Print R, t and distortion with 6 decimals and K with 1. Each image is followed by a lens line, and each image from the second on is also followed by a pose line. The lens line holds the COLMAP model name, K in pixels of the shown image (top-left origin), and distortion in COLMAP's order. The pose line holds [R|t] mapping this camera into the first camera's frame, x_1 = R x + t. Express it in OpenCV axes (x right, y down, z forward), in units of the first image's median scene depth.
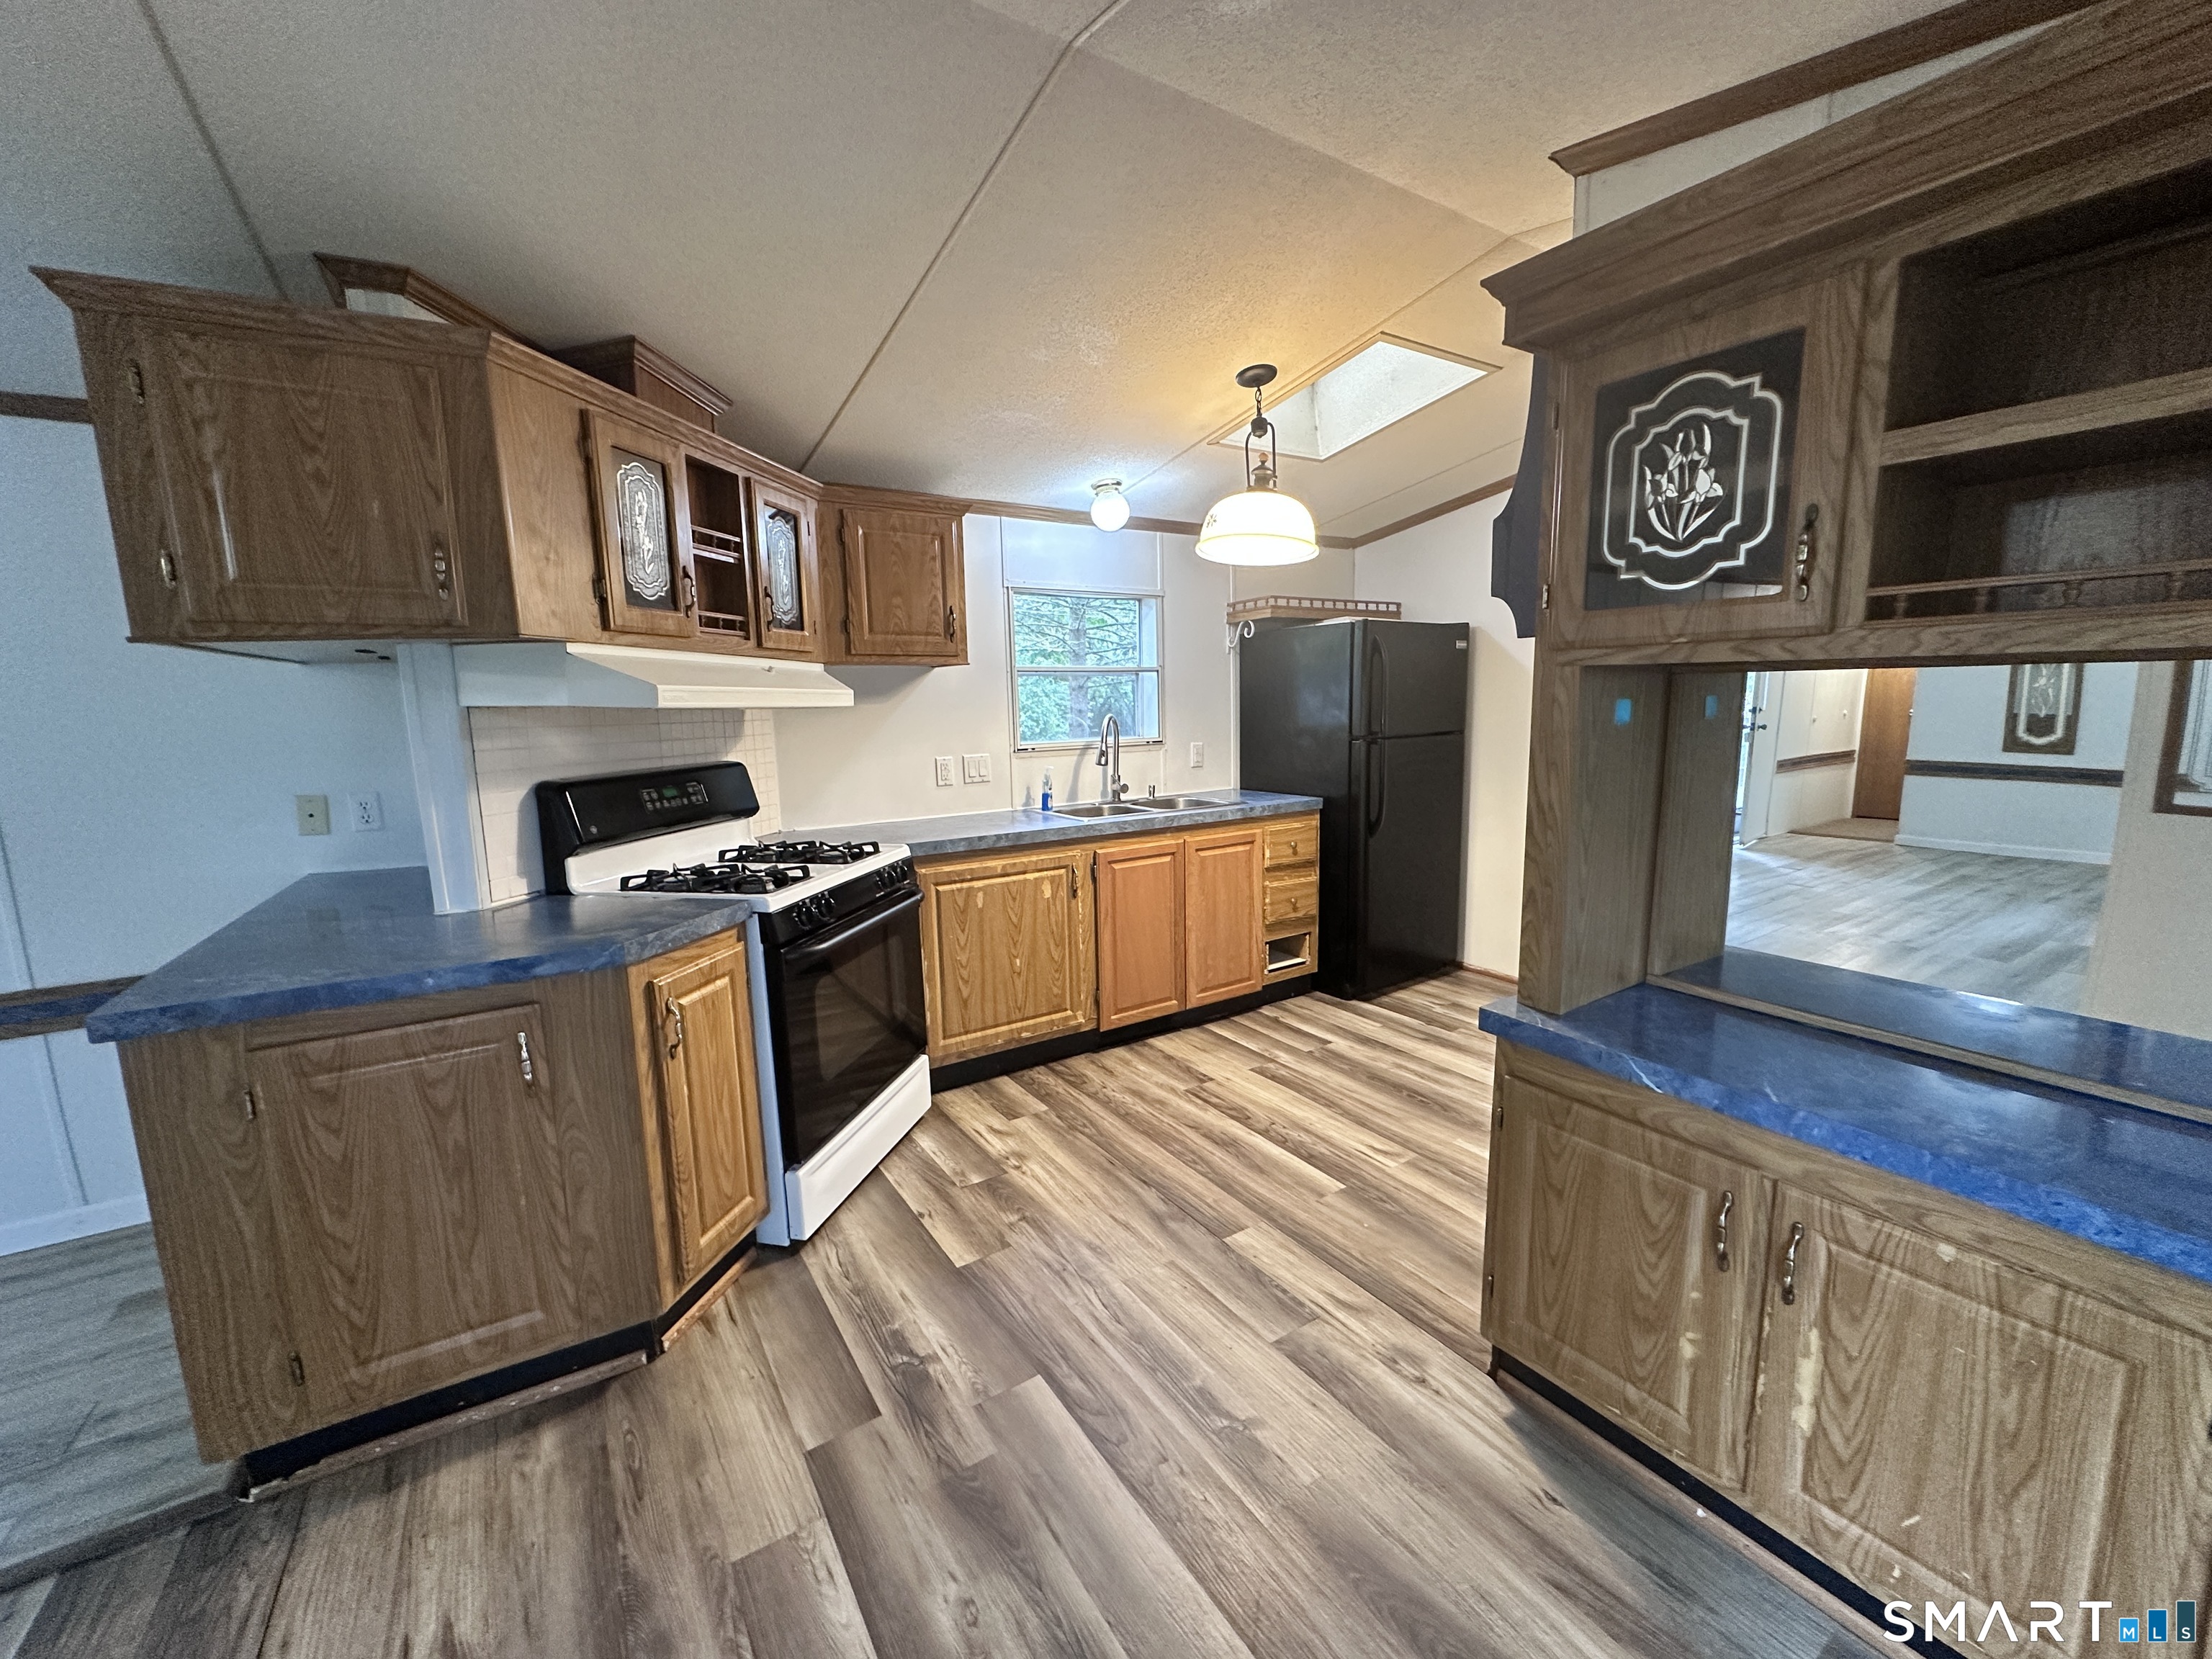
lens RADIAL K [[879.8, 0, 1104.5], [0, 879.8, 831.9], [0, 0, 1]] dist [-0.006039, 0.001223]
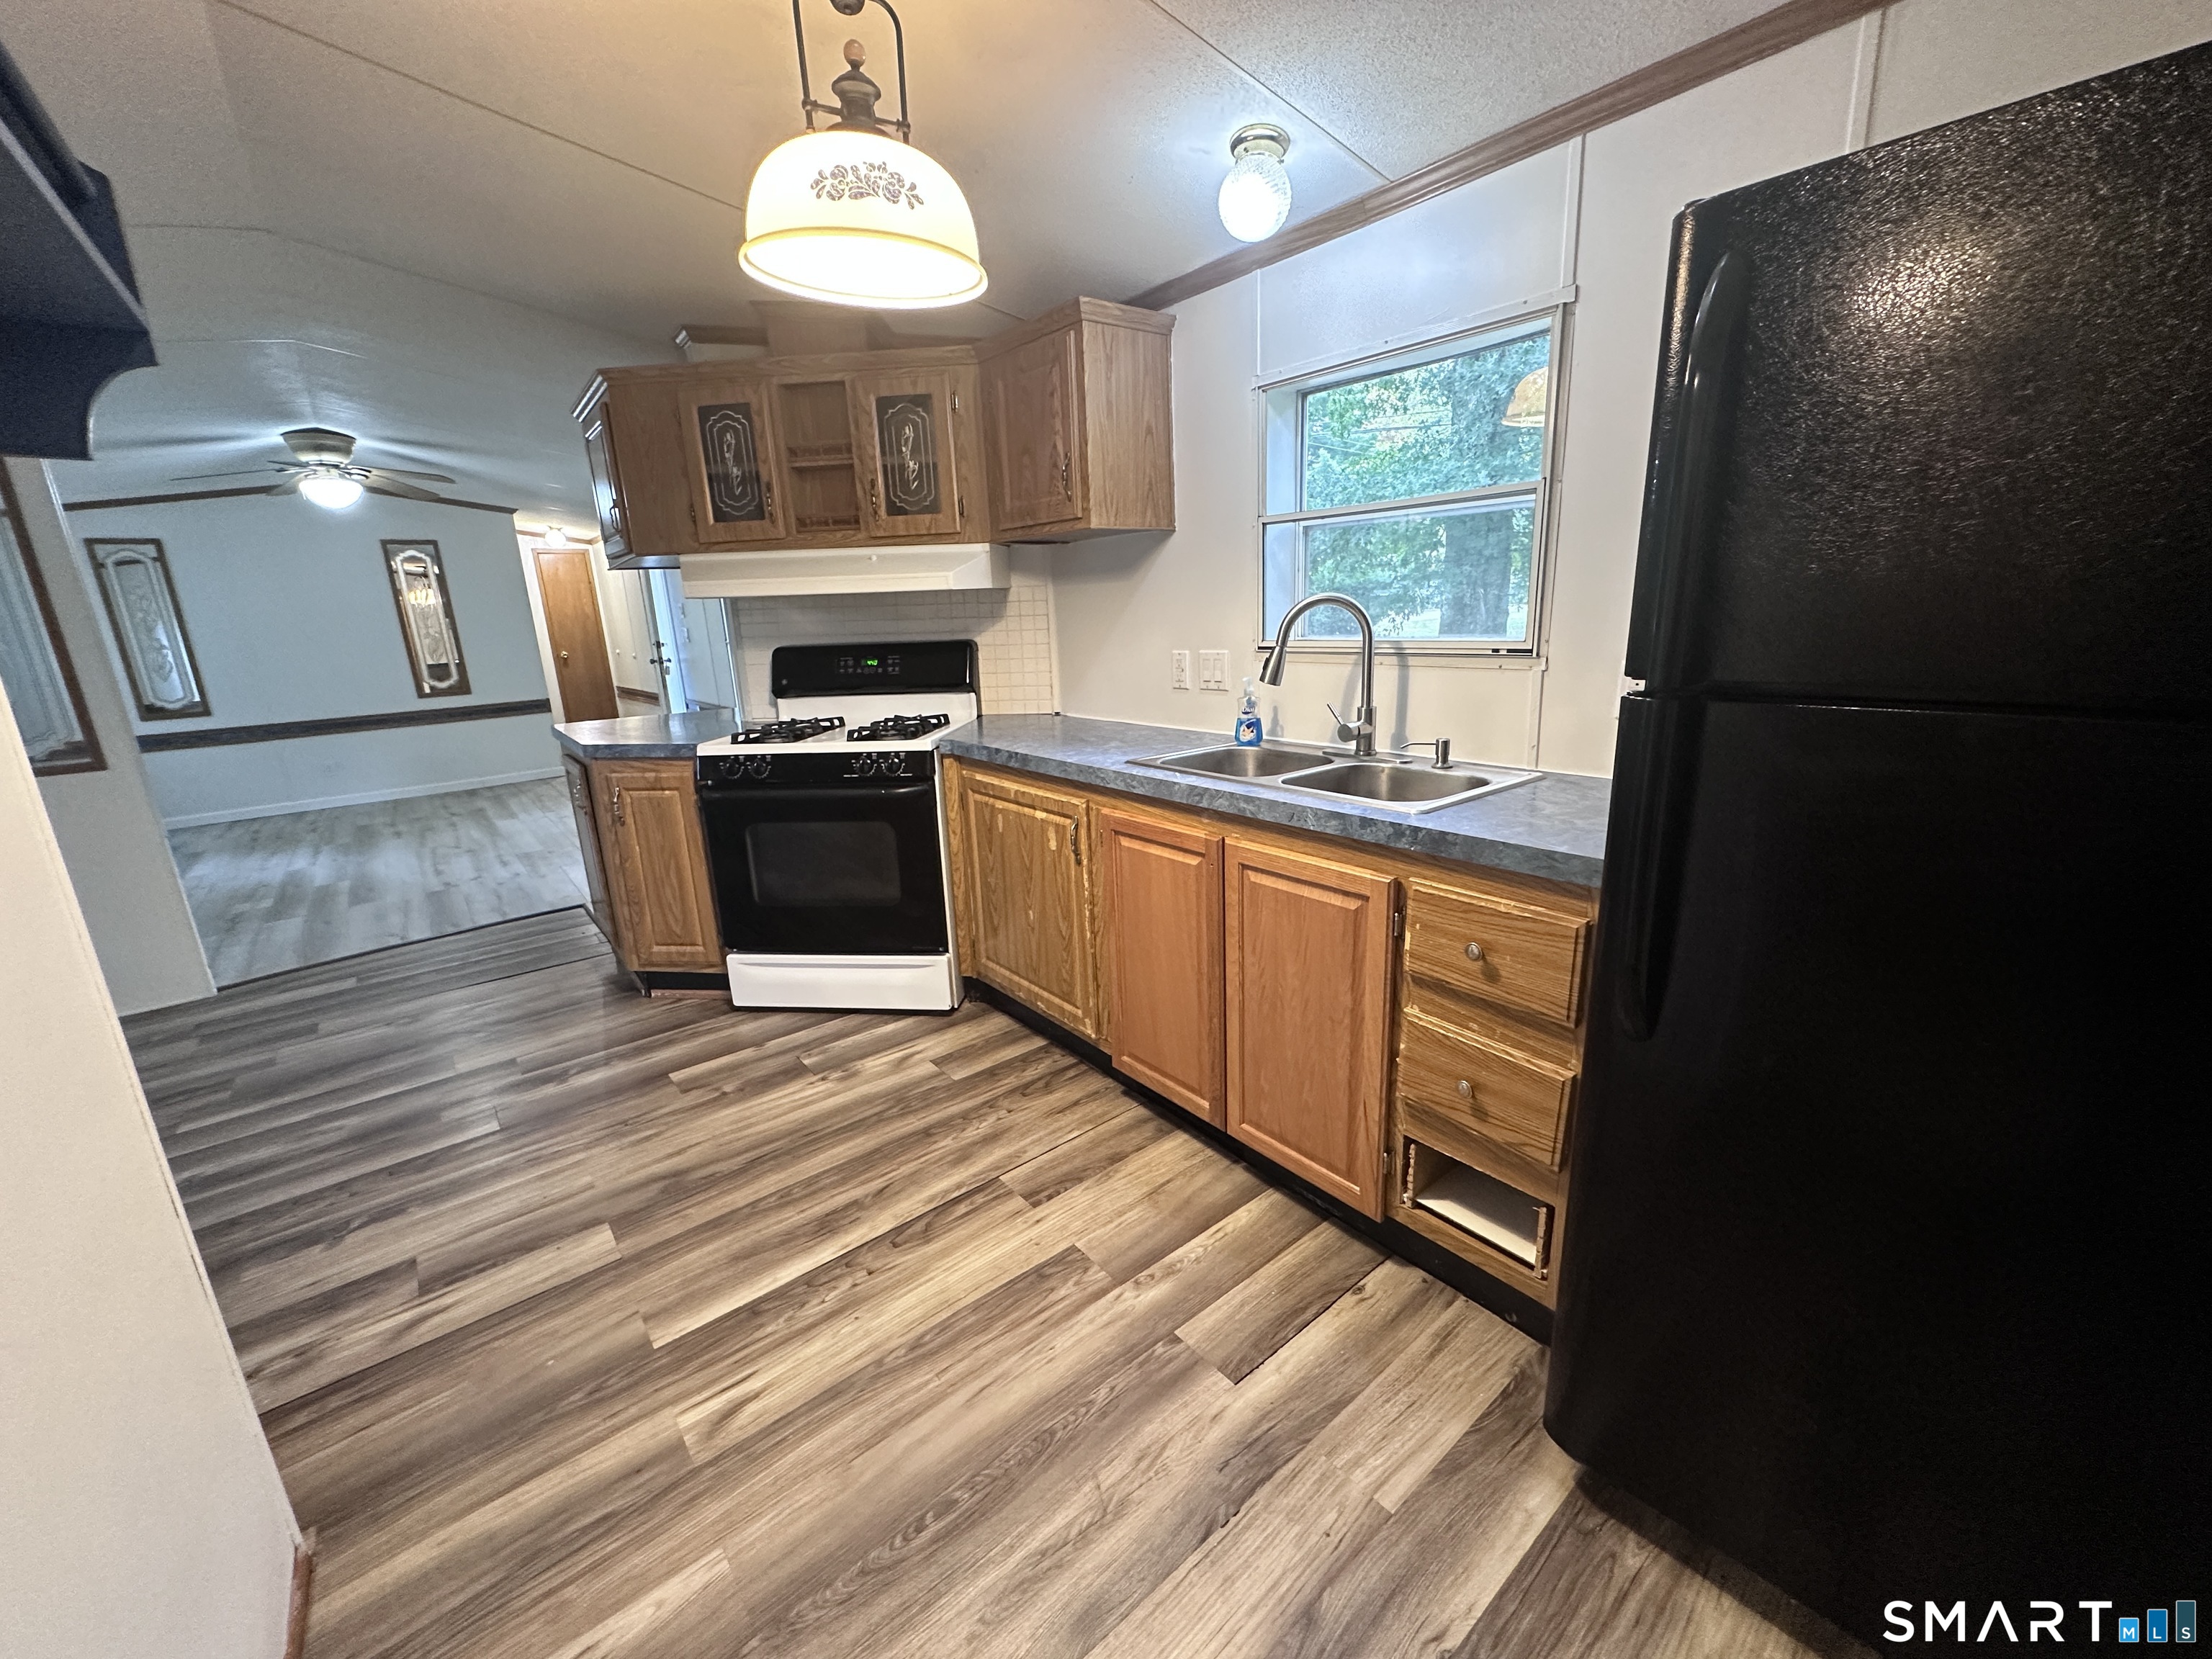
lens RADIAL K [[879.8, 0, 1105.1], [0, 879.8, 830.5], [0, 0, 1]] dist [-0.006039, 0.001223]
pose [[0.111319, 0.262631, -0.958453, 0.755233], [-0.112857, 0.961549, 0.250372, -0.153913], [0.987356, 0.080297, 0.136678, 1.090827]]
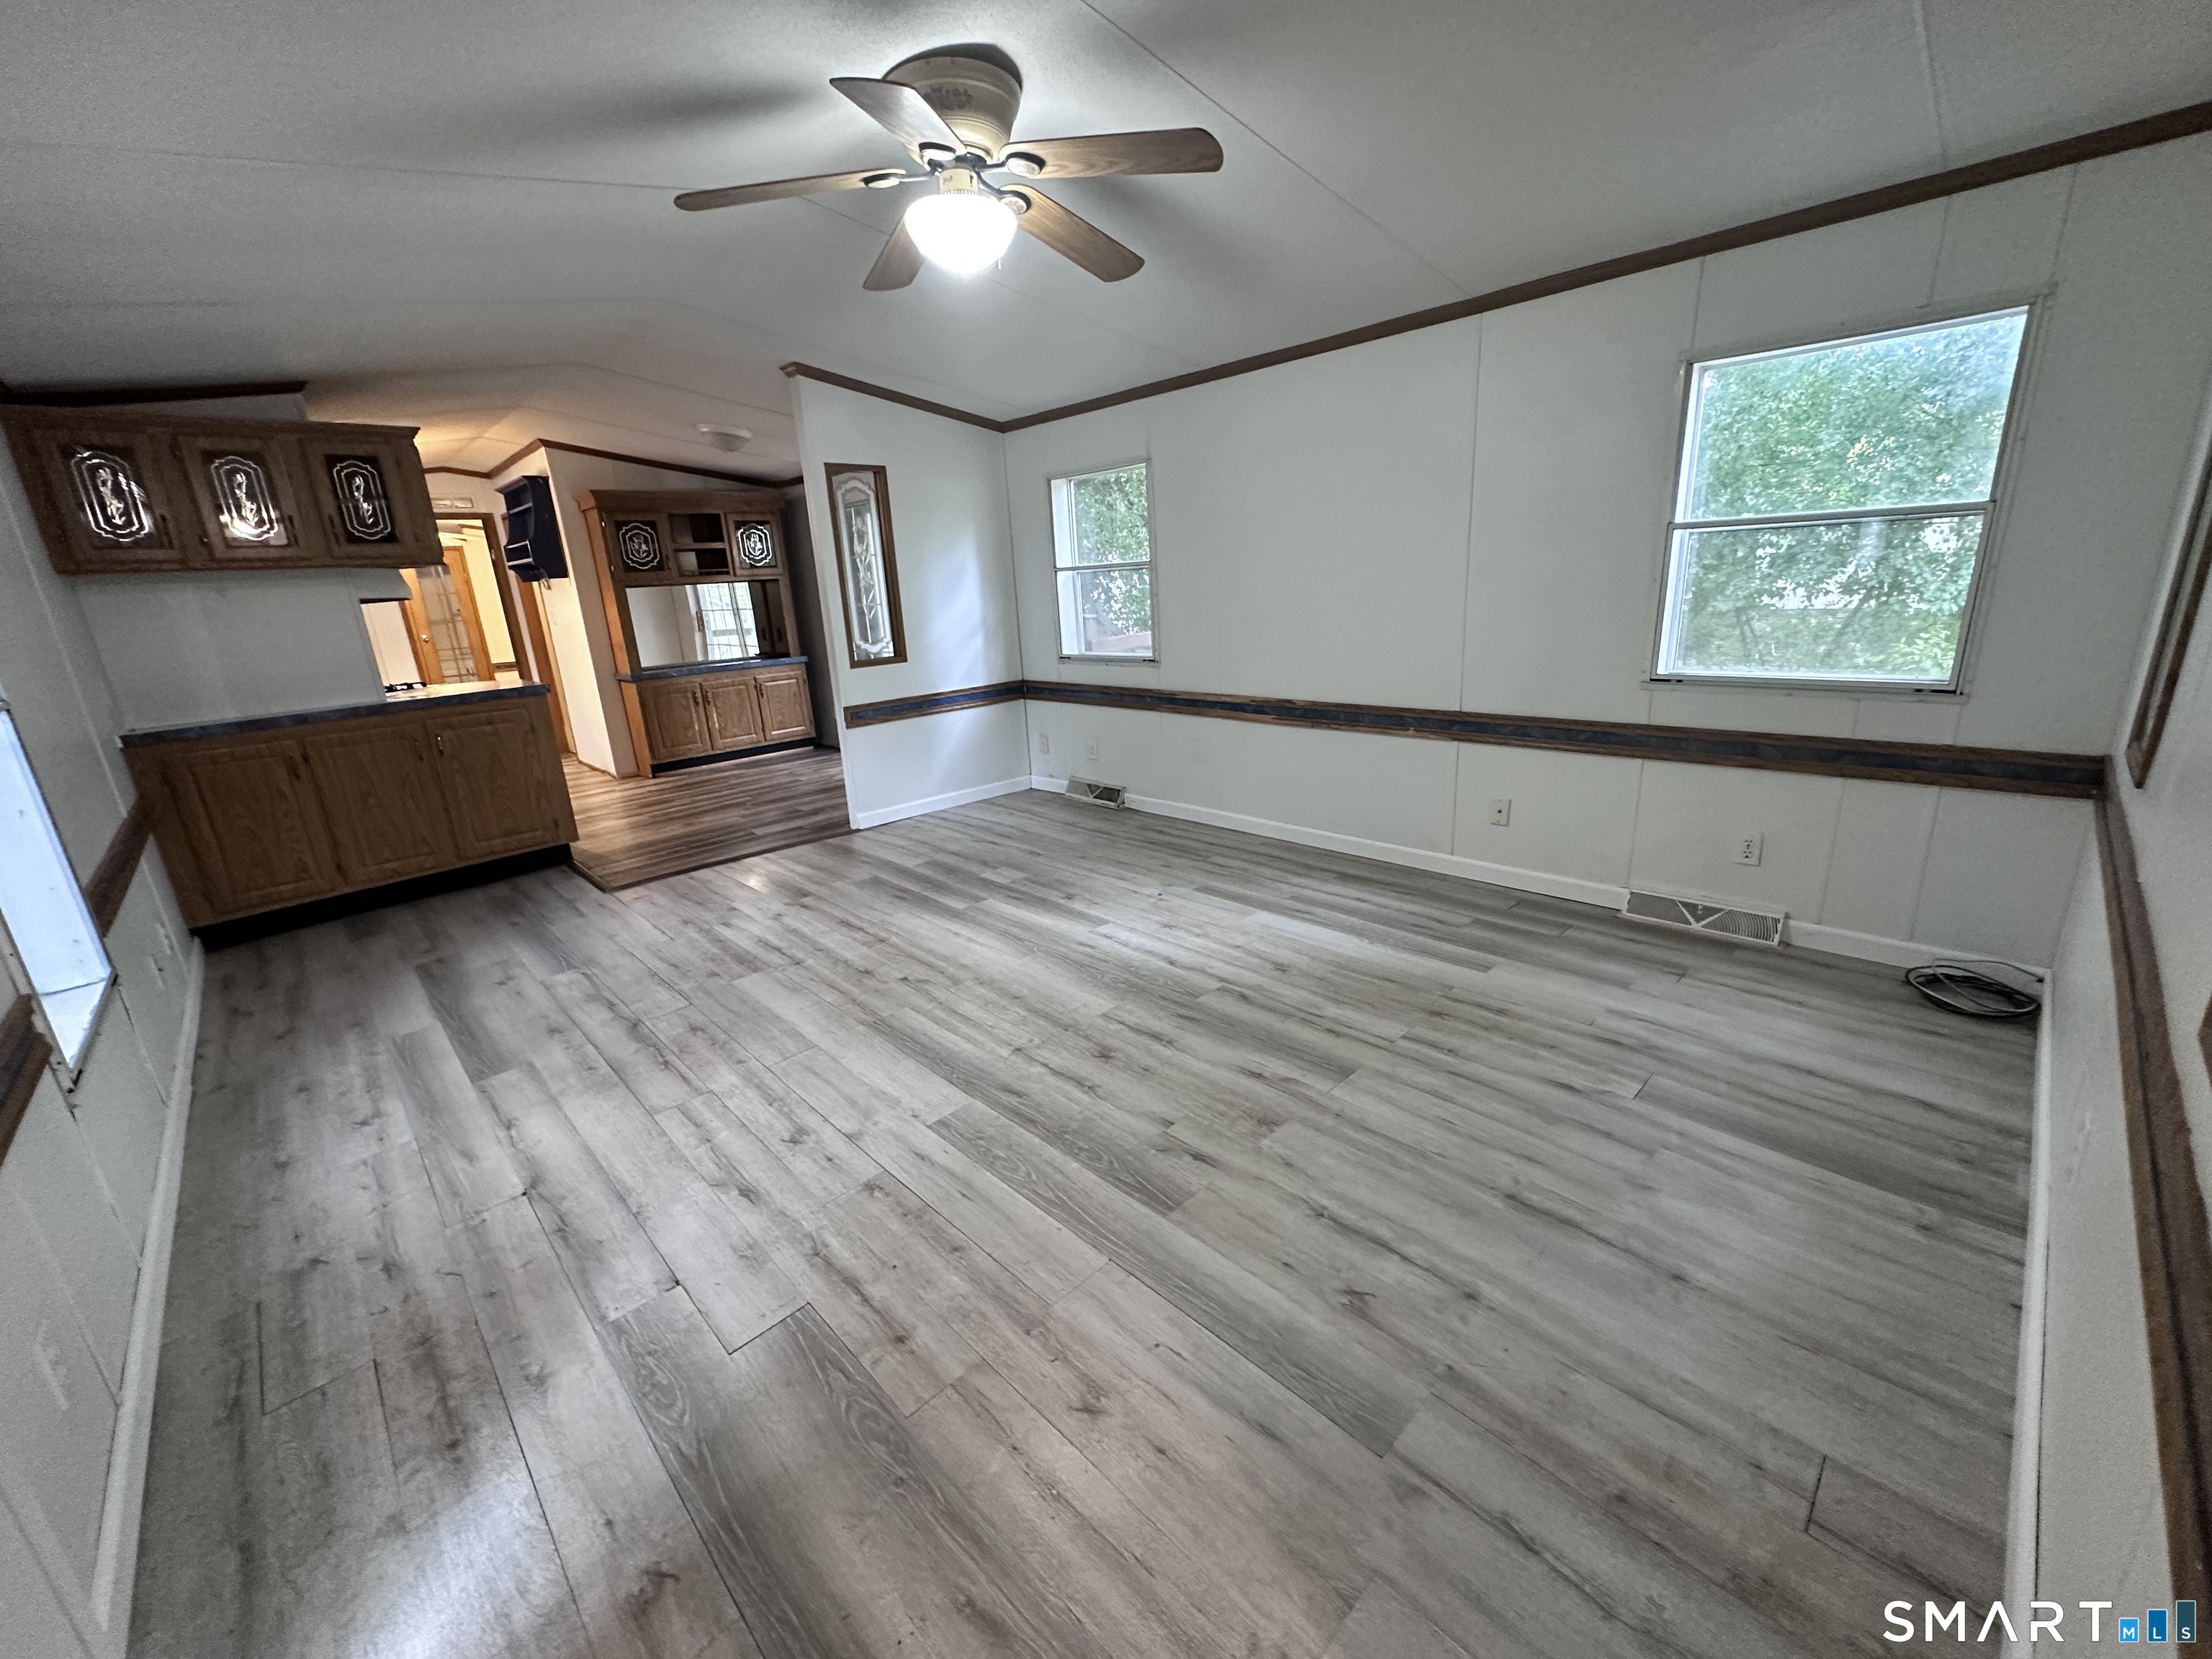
lens RADIAL K [[879.8, 0, 1102.5], [0, 879.8, 829.2], [0, 0, 1]] dist [-0.006039, 0.001223]
pose [[-0.189421, -0.244162, 0.951054, -2.274159], [0.211715, 0.935650, 0.282375, 0.108799], [-0.958799, 0.254840, -0.125539, -0.200178]]
